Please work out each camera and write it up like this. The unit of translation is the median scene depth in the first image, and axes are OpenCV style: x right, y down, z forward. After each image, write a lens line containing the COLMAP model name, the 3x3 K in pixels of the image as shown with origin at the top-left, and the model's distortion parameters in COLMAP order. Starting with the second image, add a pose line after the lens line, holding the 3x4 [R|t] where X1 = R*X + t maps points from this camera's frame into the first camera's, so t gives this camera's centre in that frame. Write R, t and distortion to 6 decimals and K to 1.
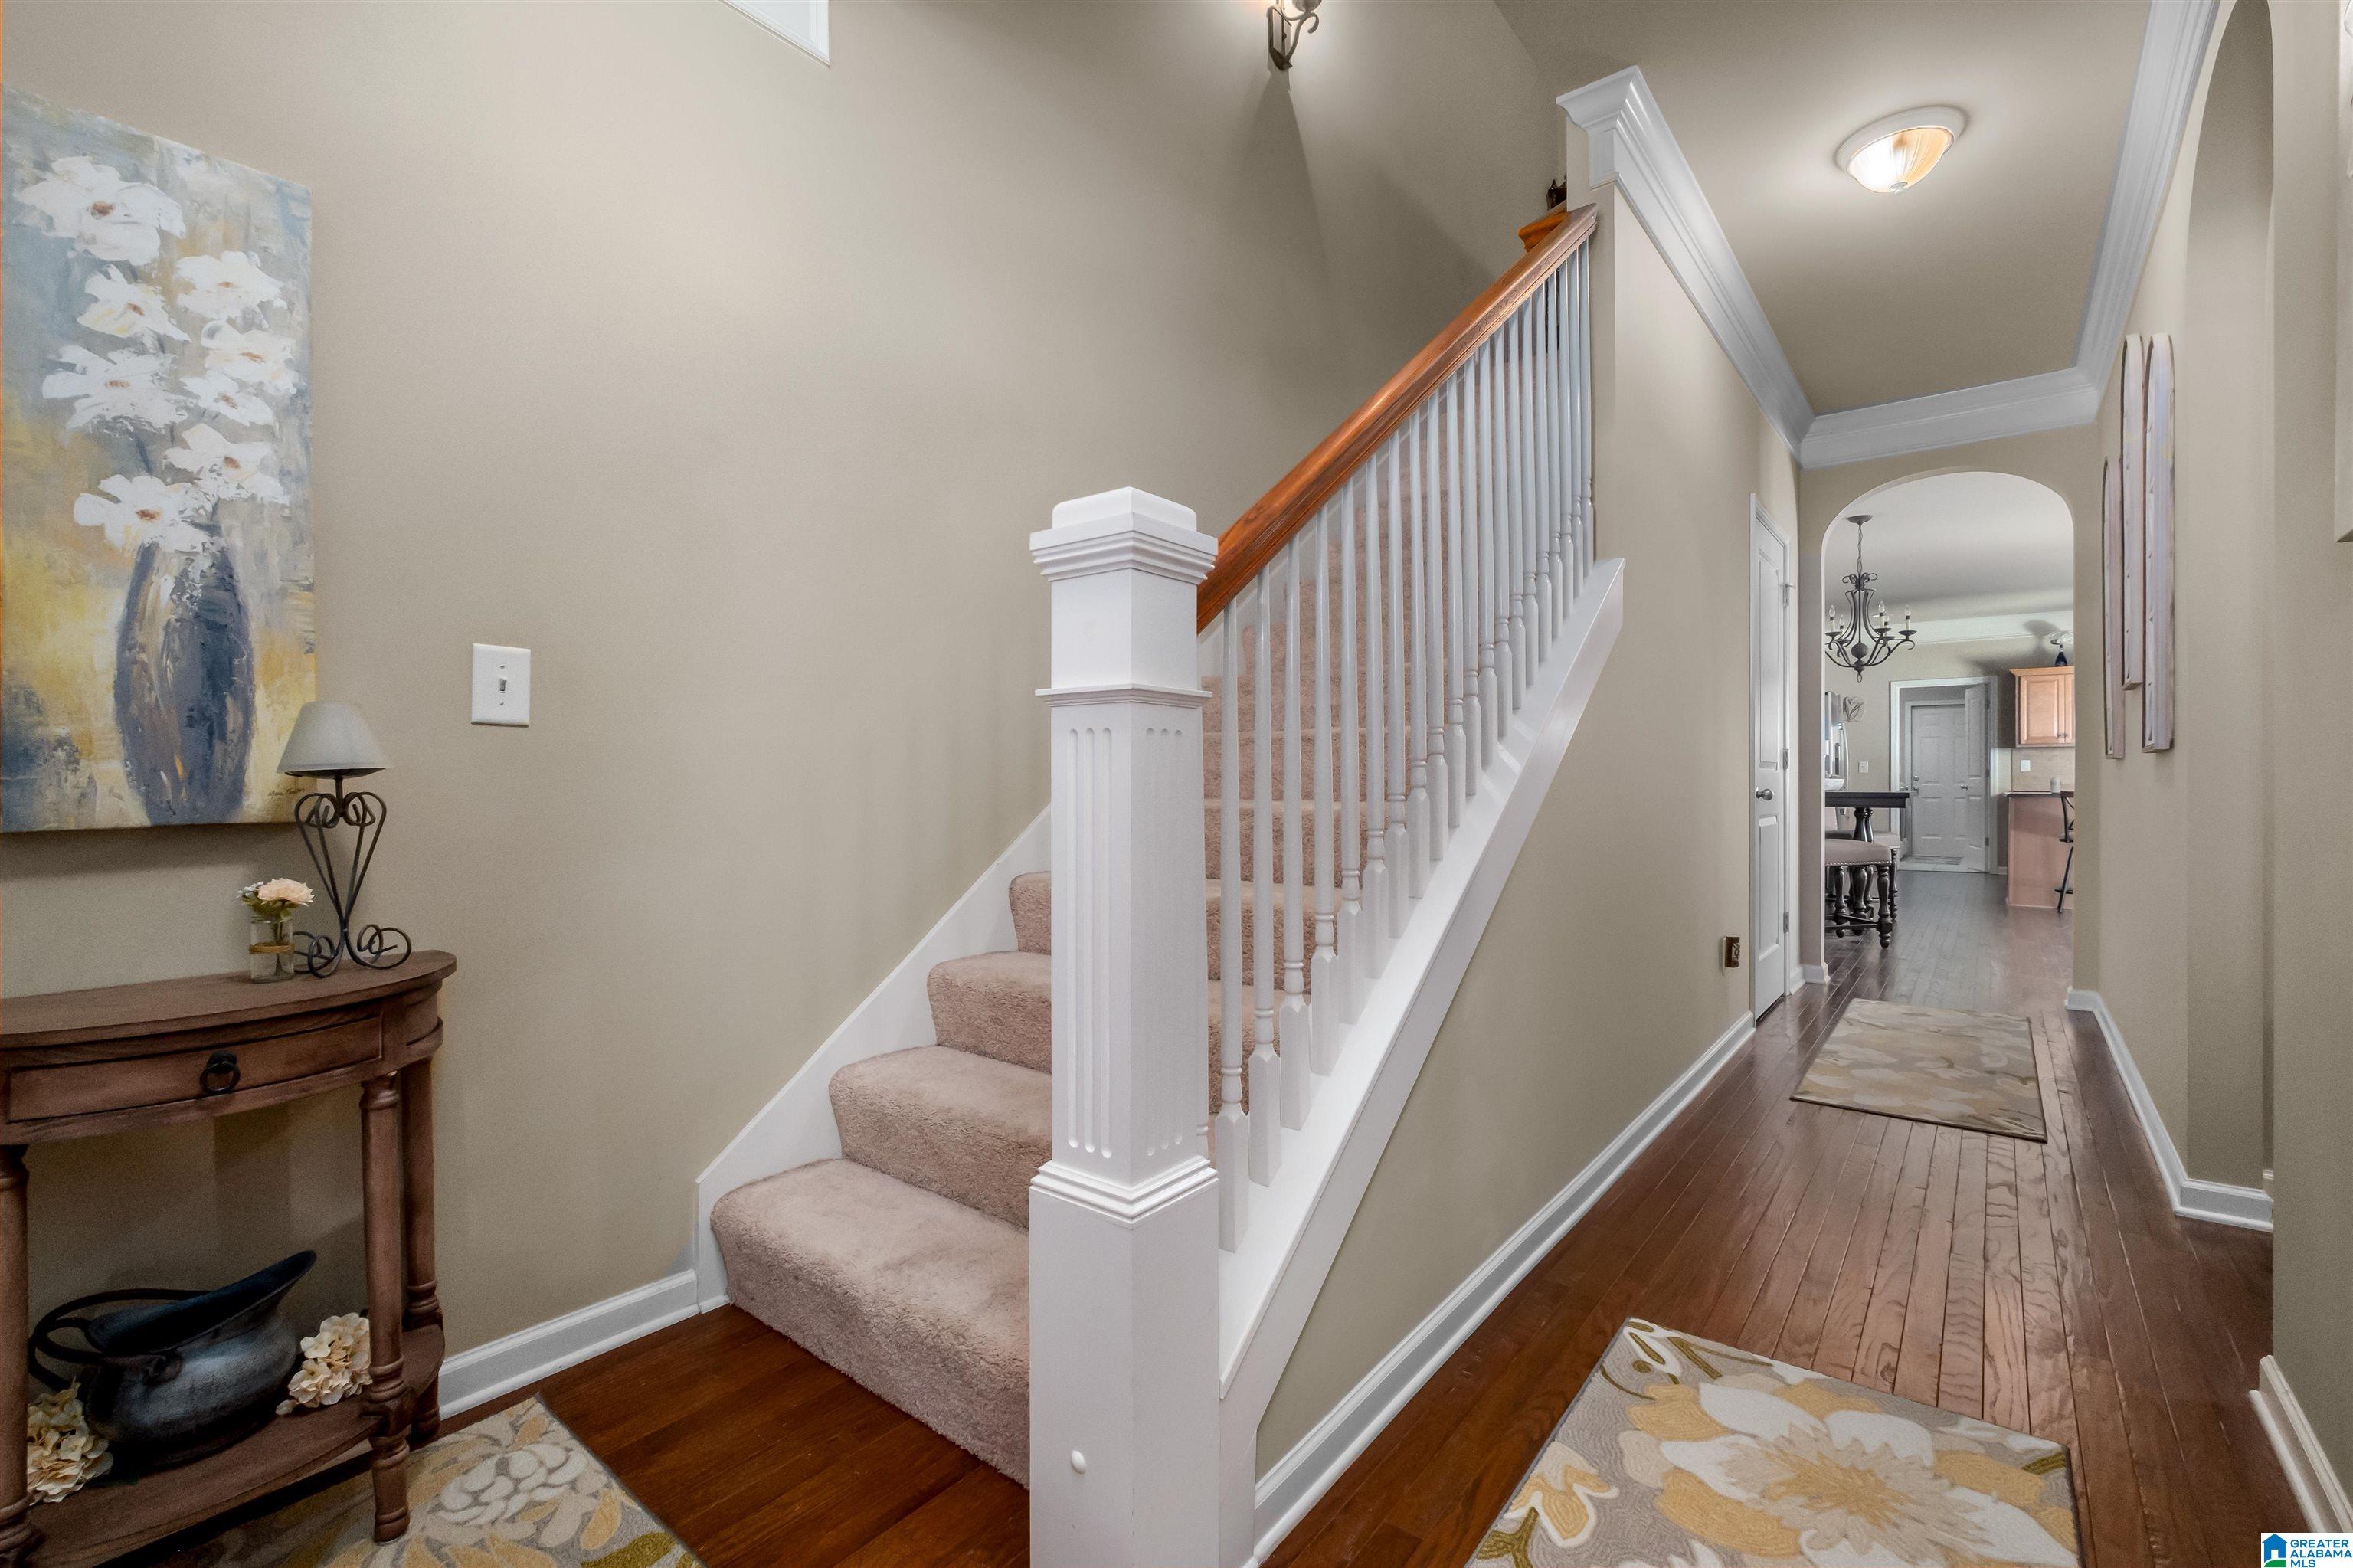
lens RADIAL K [[1019.9, 0, 1176.5], [0, 1019.9, 784.0], [0, 0, 1]] dist [-0.009799, 0.000071]
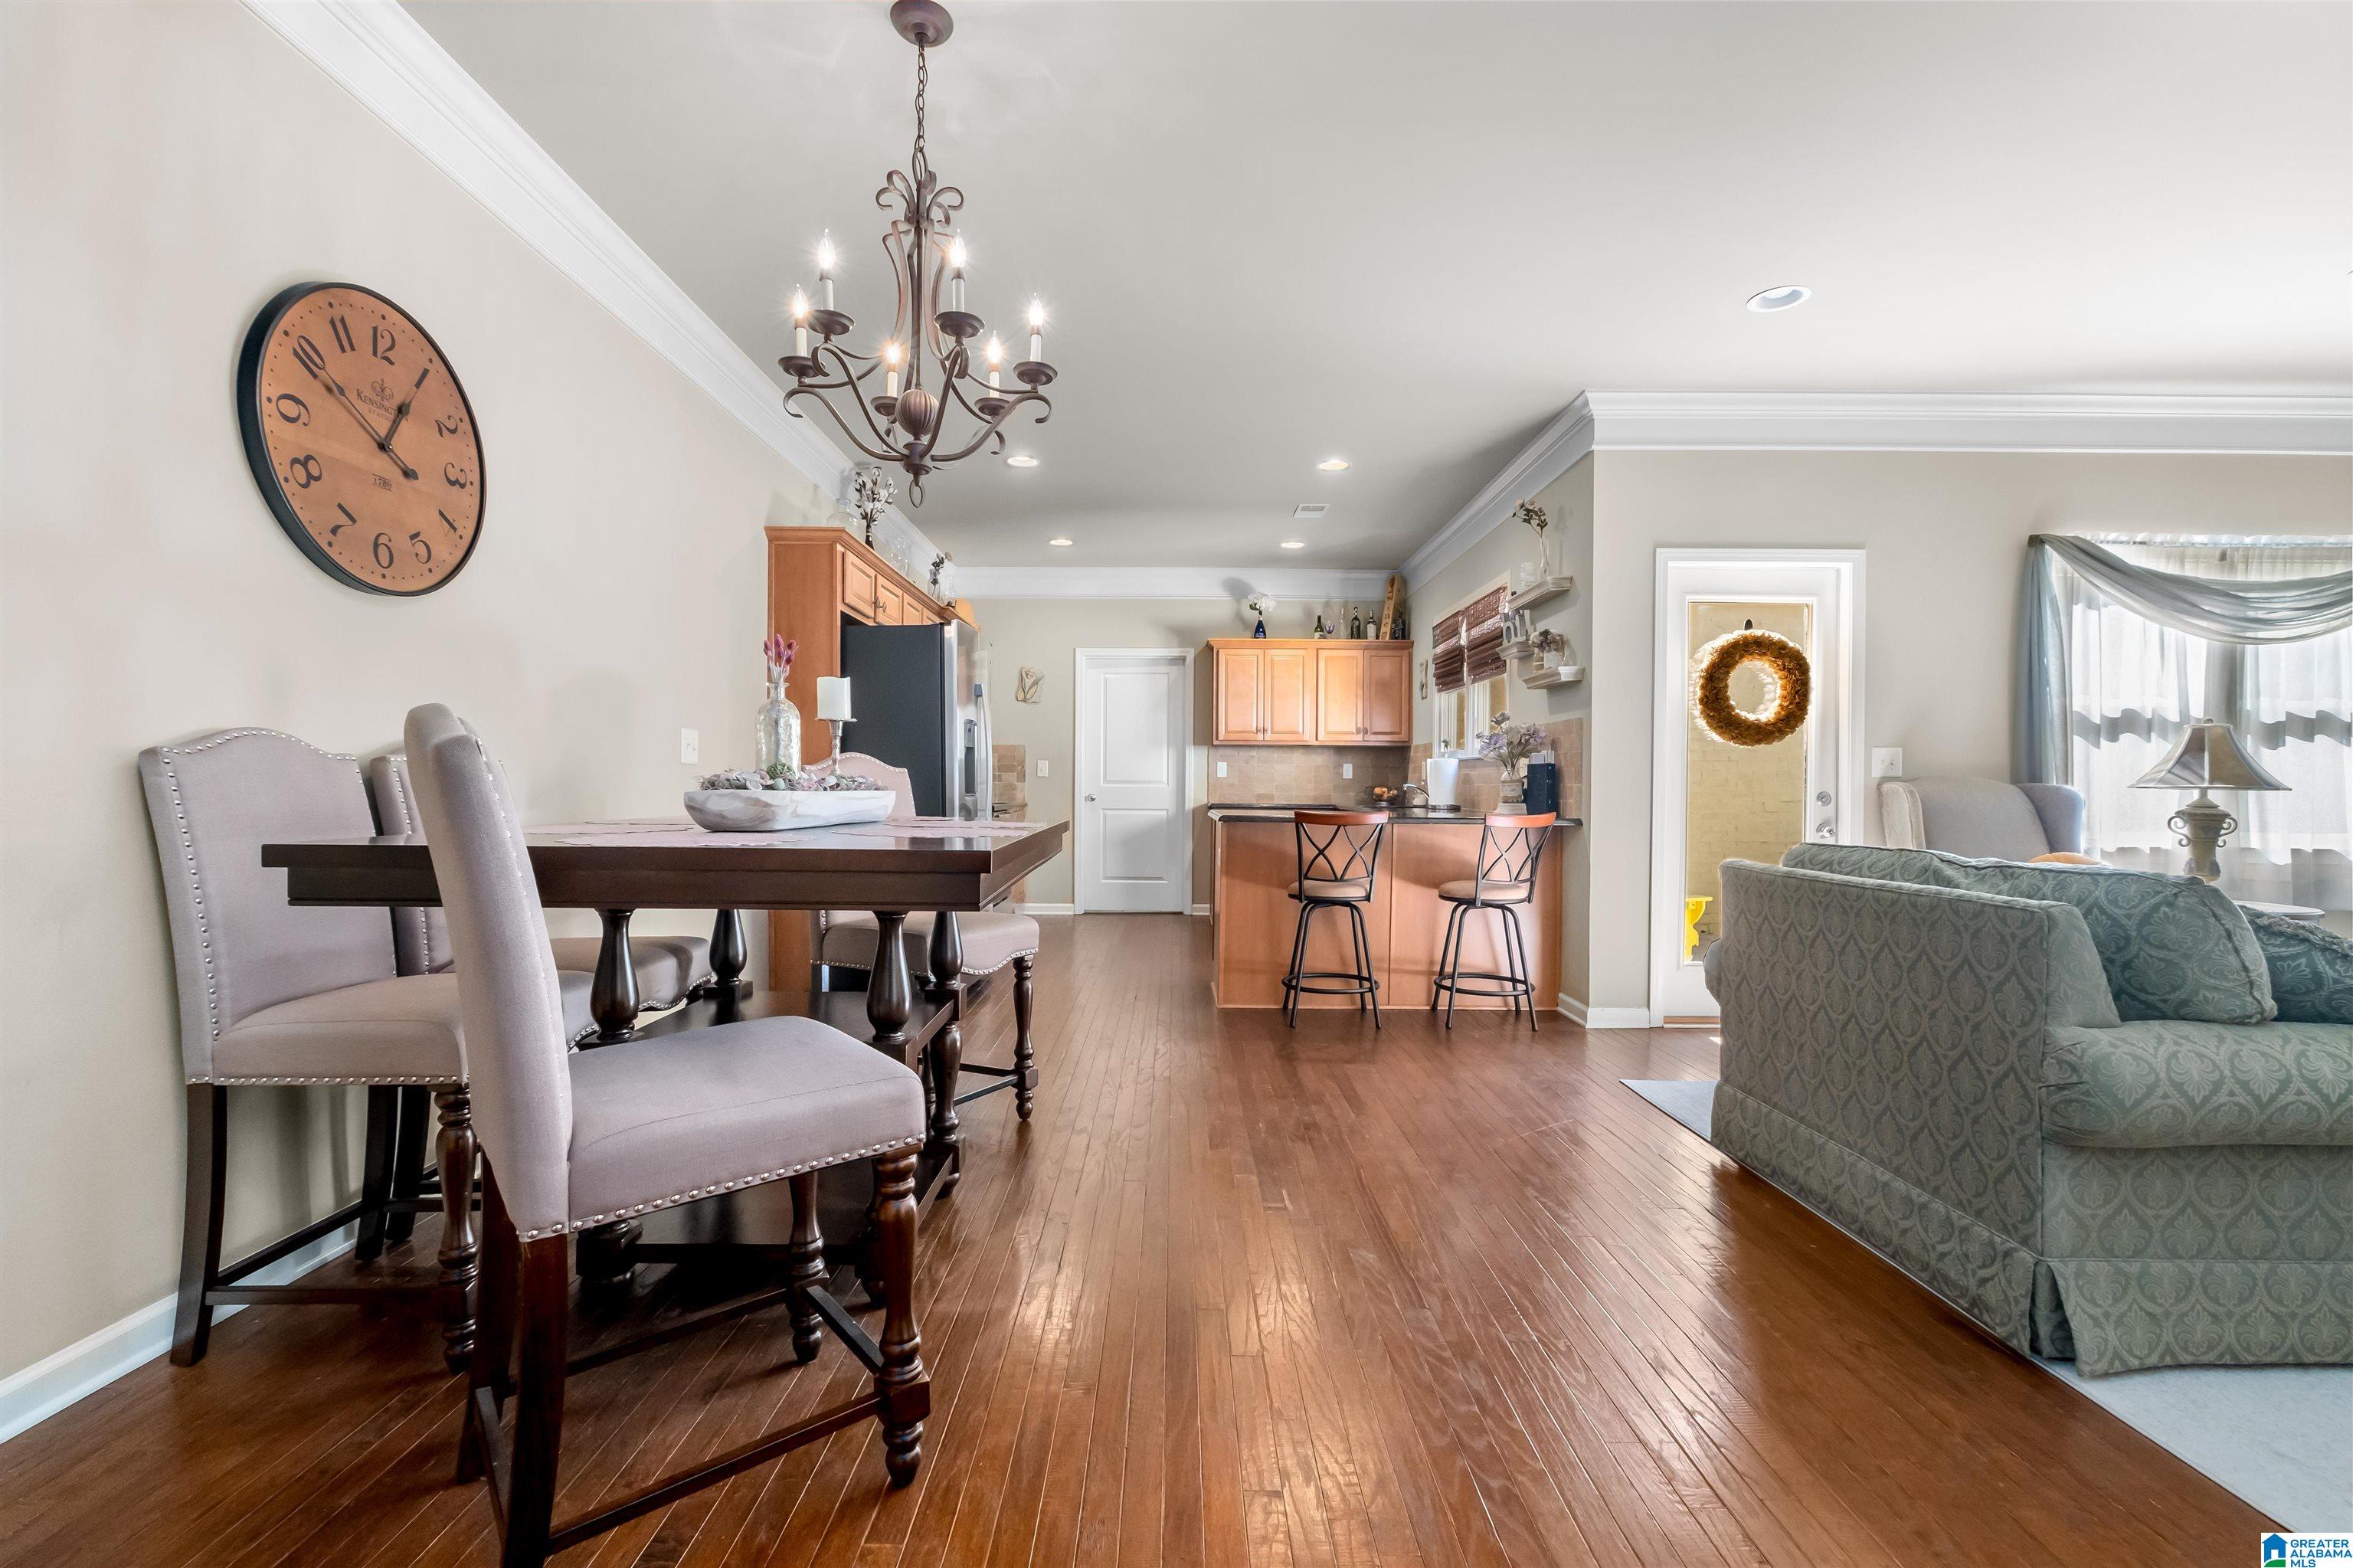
lens RADIAL K [[1019.9, 0, 1176.5], [0, 1019.9, 784.0], [0, 0, 1]] dist [-0.009799, 0.000071]
pose [[0.778510, 0.010567, 0.627543, 0.342403], [-0.008100, 0.999944, -0.006789, -0.002069], [-0.627580, 0.000202, 0.778552, 0.439251]]
